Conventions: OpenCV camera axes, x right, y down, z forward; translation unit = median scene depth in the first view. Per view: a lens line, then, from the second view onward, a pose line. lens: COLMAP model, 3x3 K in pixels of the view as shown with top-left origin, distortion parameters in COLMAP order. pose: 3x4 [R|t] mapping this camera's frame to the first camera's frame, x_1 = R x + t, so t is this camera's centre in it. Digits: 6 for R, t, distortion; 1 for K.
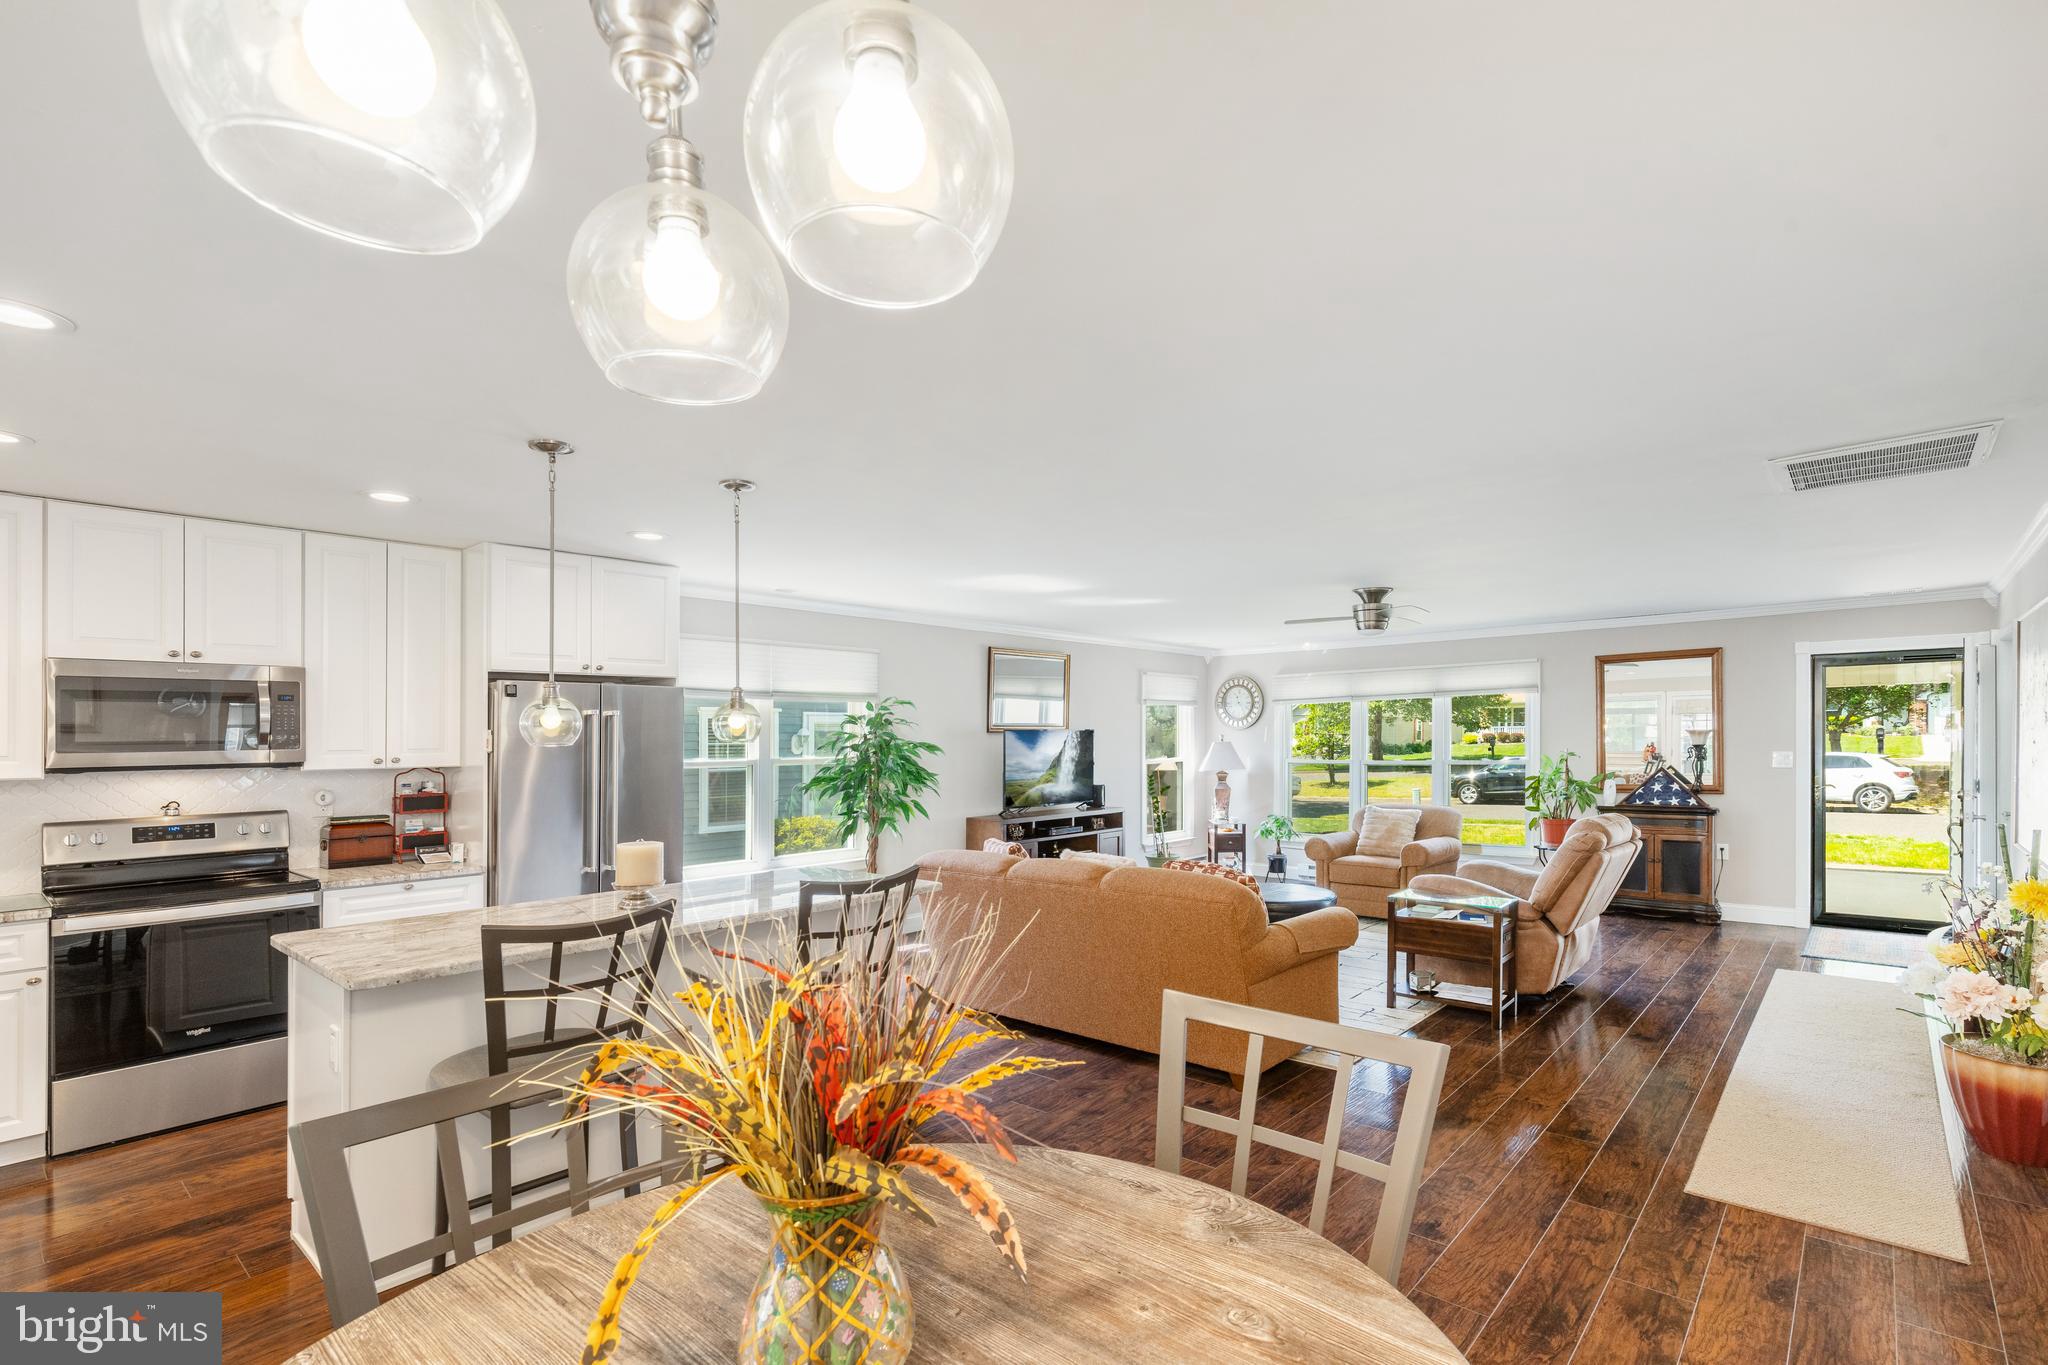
lens RADIAL K [[952.9, 0, 1081.5], [0, 952.9, 729.1], [0, 0, 1]] dist [0.007859, 0.000648]
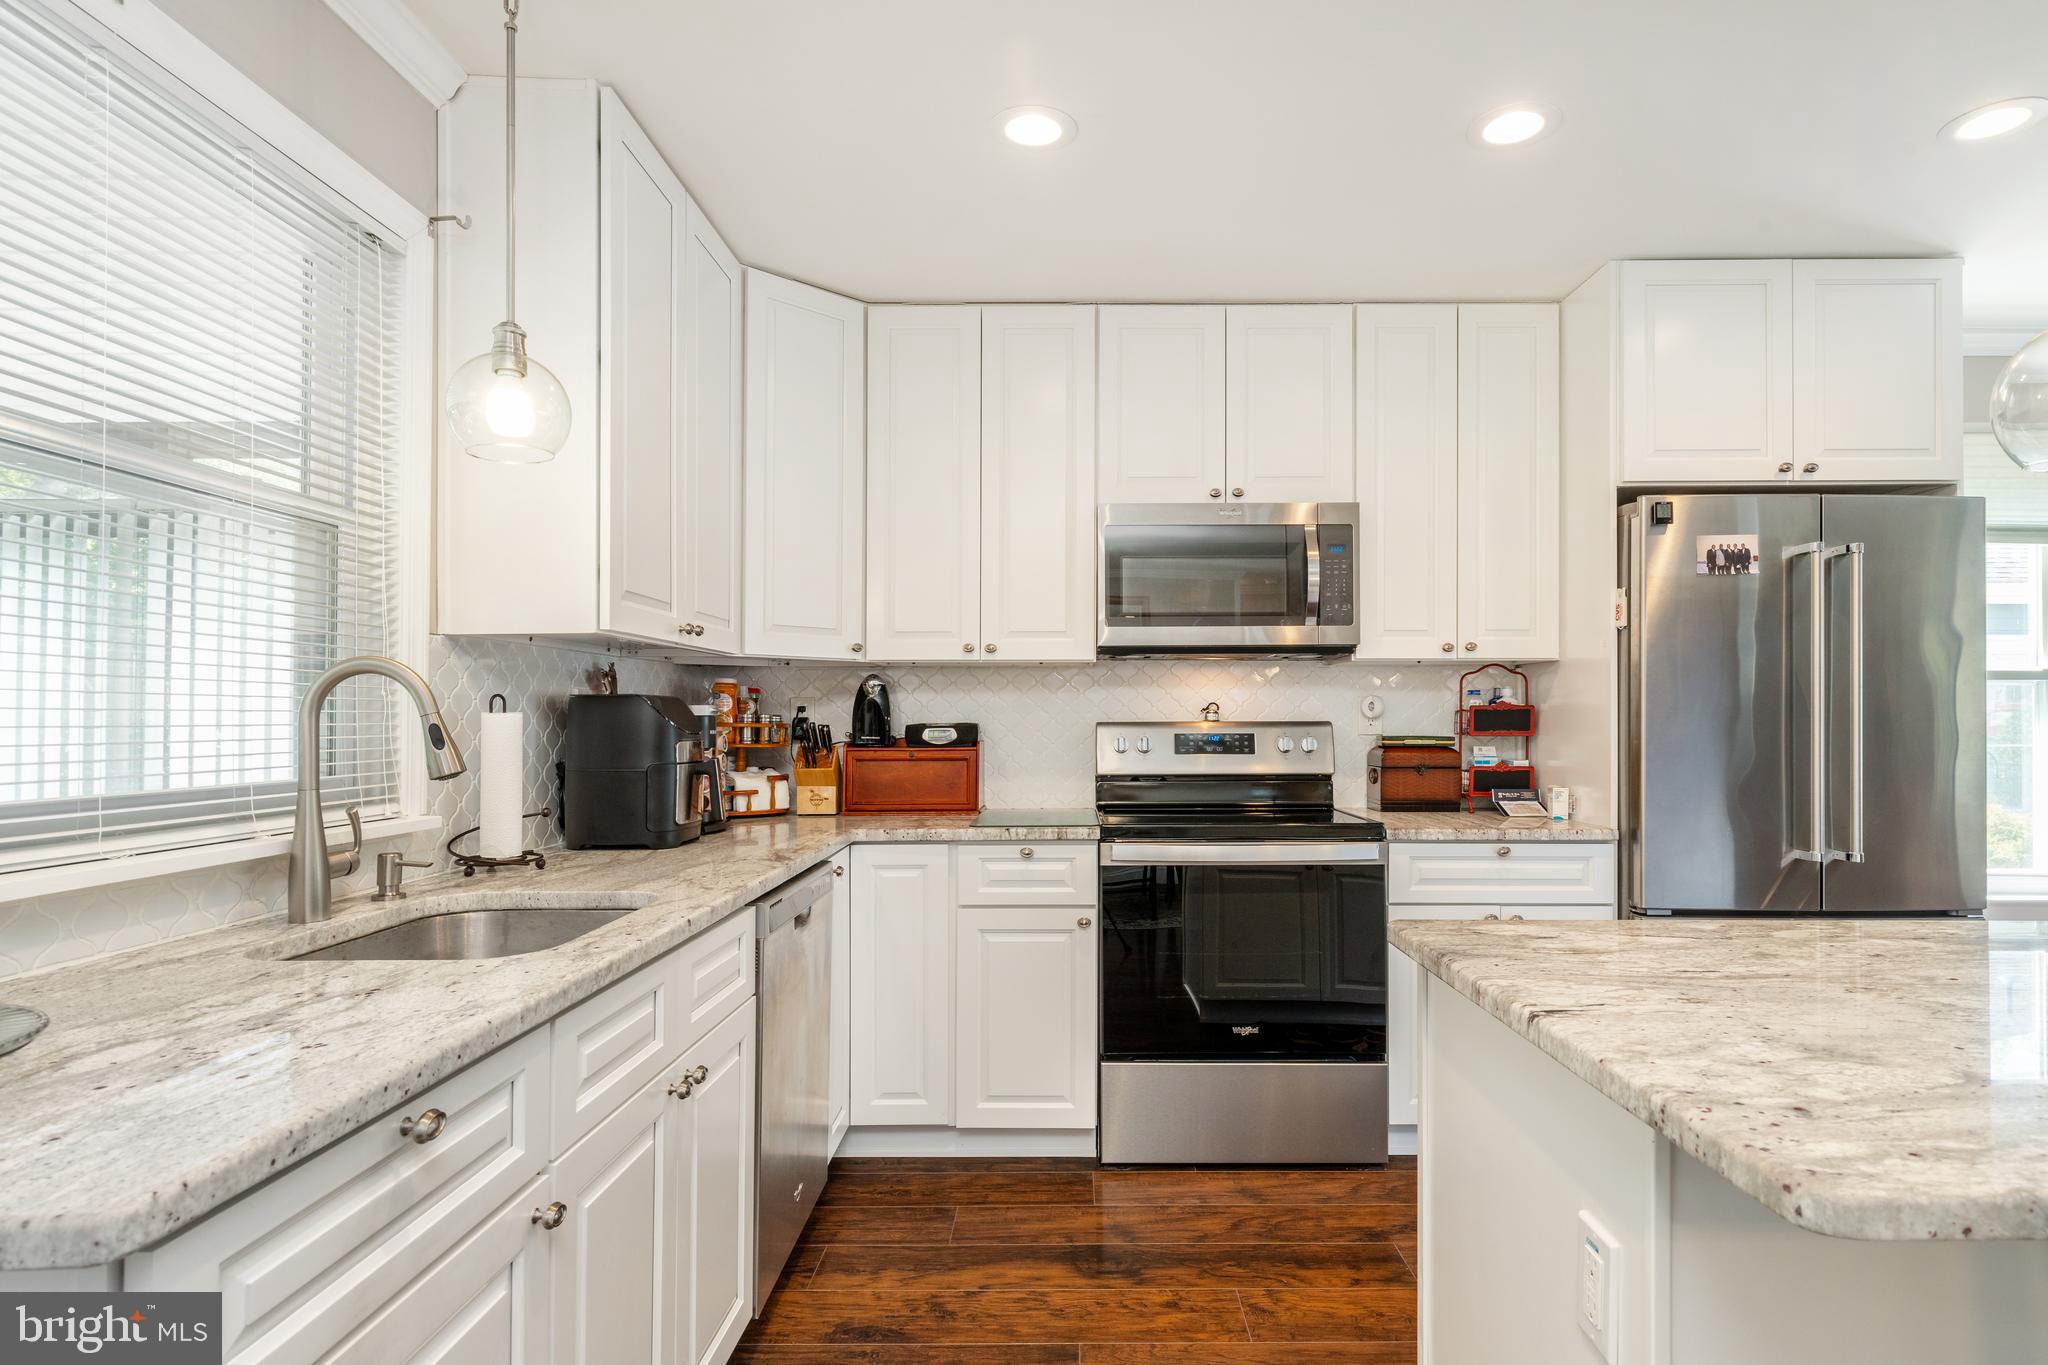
lens RADIAL K [[1076.3, 0, 1067.4], [0, 1076.3, 702.9], [0, 0, 1]] dist [0.001942, 0.000345]
pose [[0.643693, 0.002269, -0.765280, -0.249618], [-0.000004, 0.999996, 0.002962, 0.048517], [0.765284, -0.001904, 0.643690, 0.247107]]
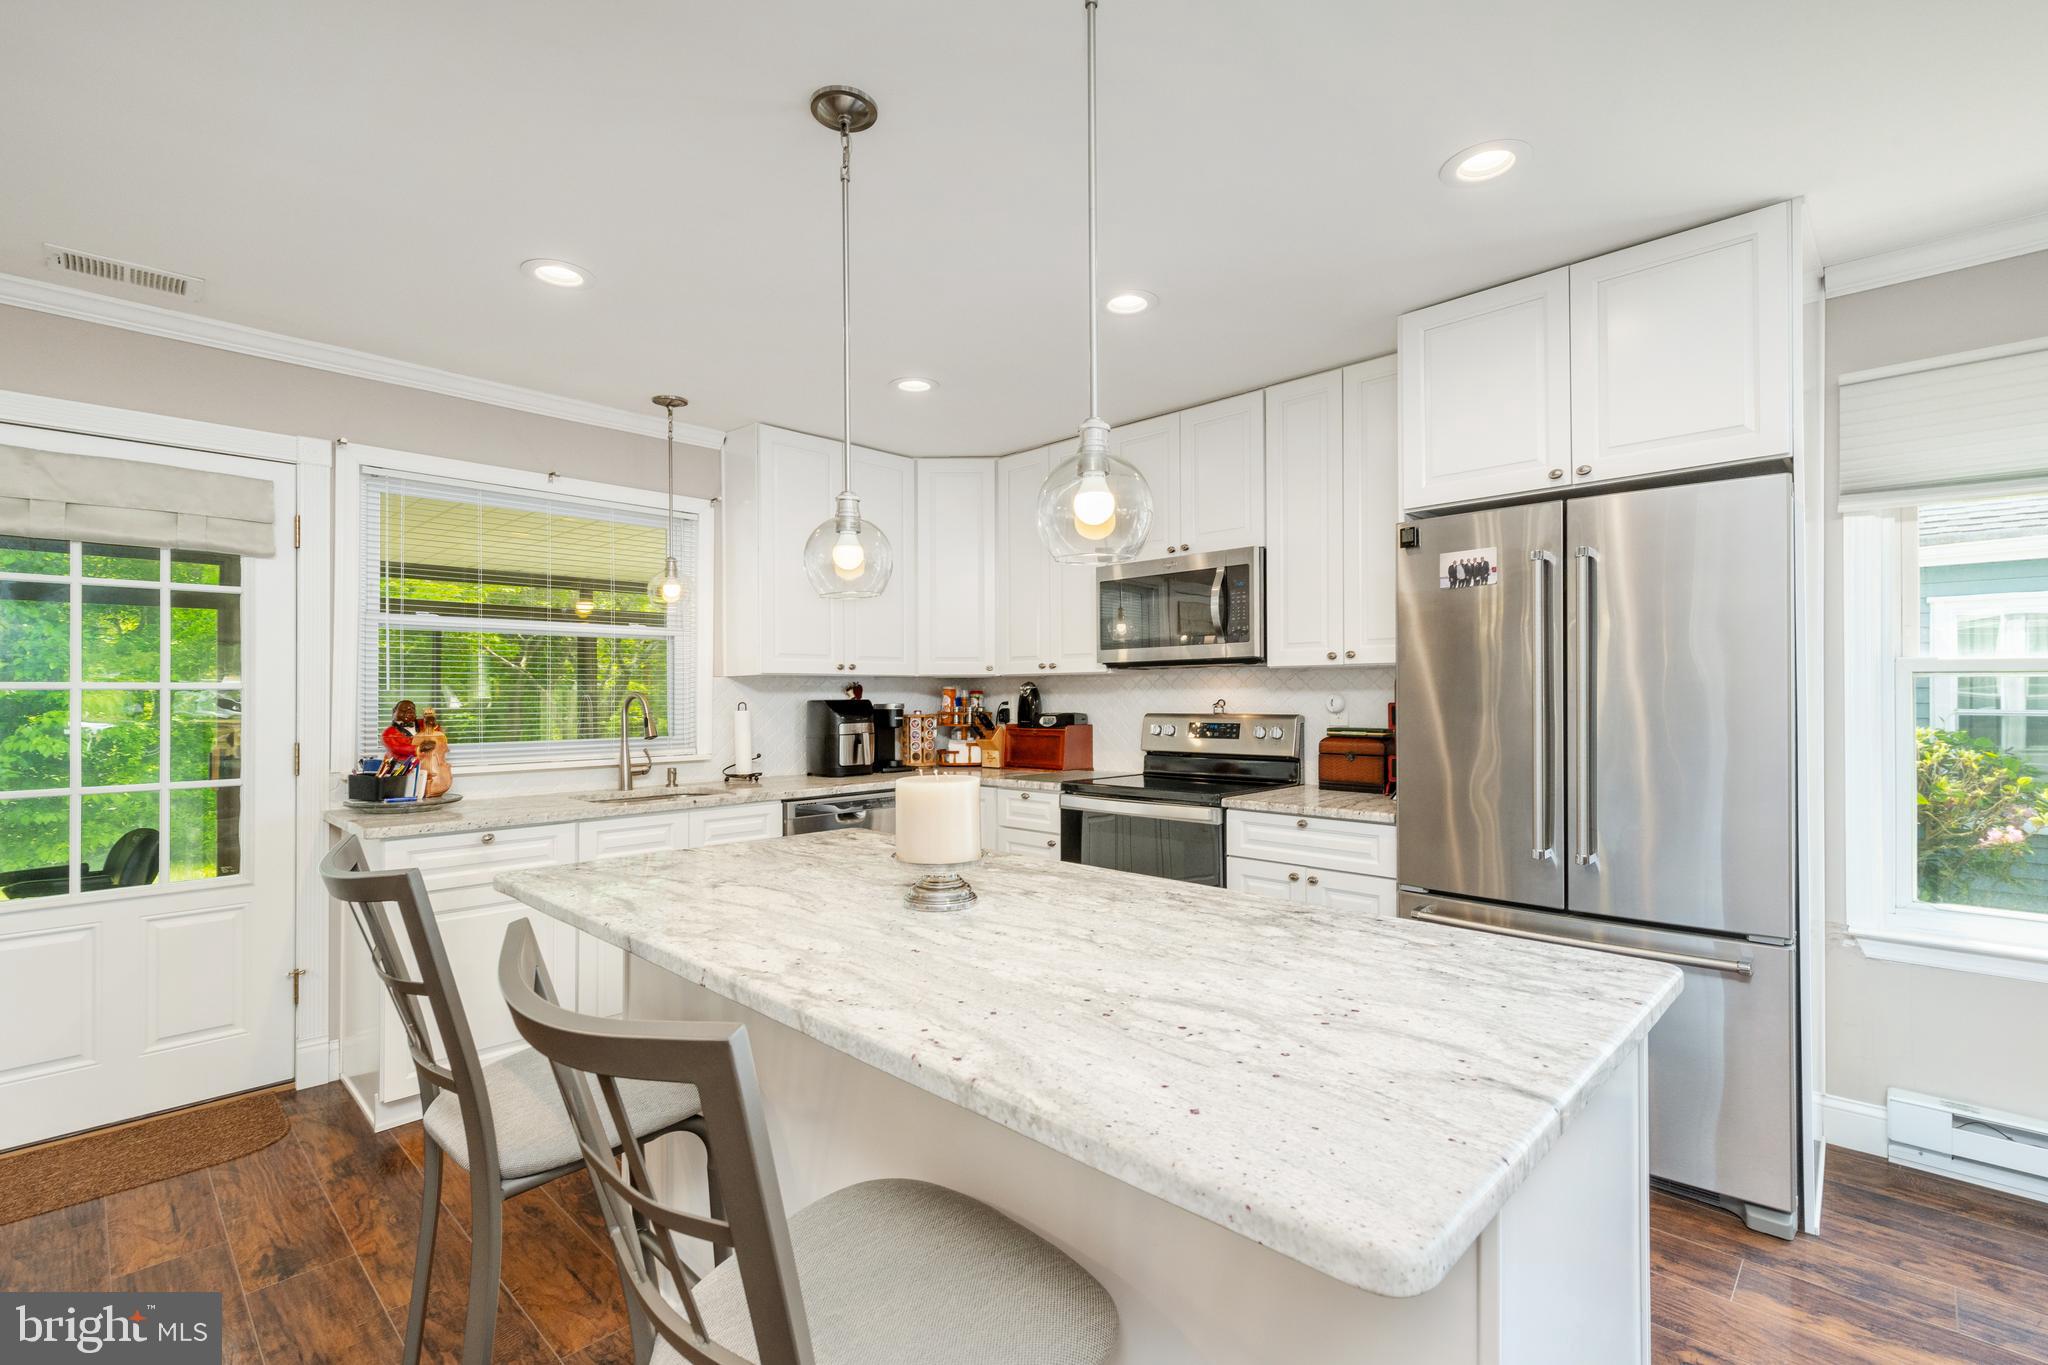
lens RADIAL K [[907.4, 0, 1028.0], [0, 907.4, 684.8], [0, 0, 1]] dist [0.004676, -0.000397]
pose [[-0.064157, 0.001204, -0.997939, 0.005798], [0.015891, 0.999874, 0.000185, 0.037623], [0.997813, -0.015847, -0.064168, 0.570900]]
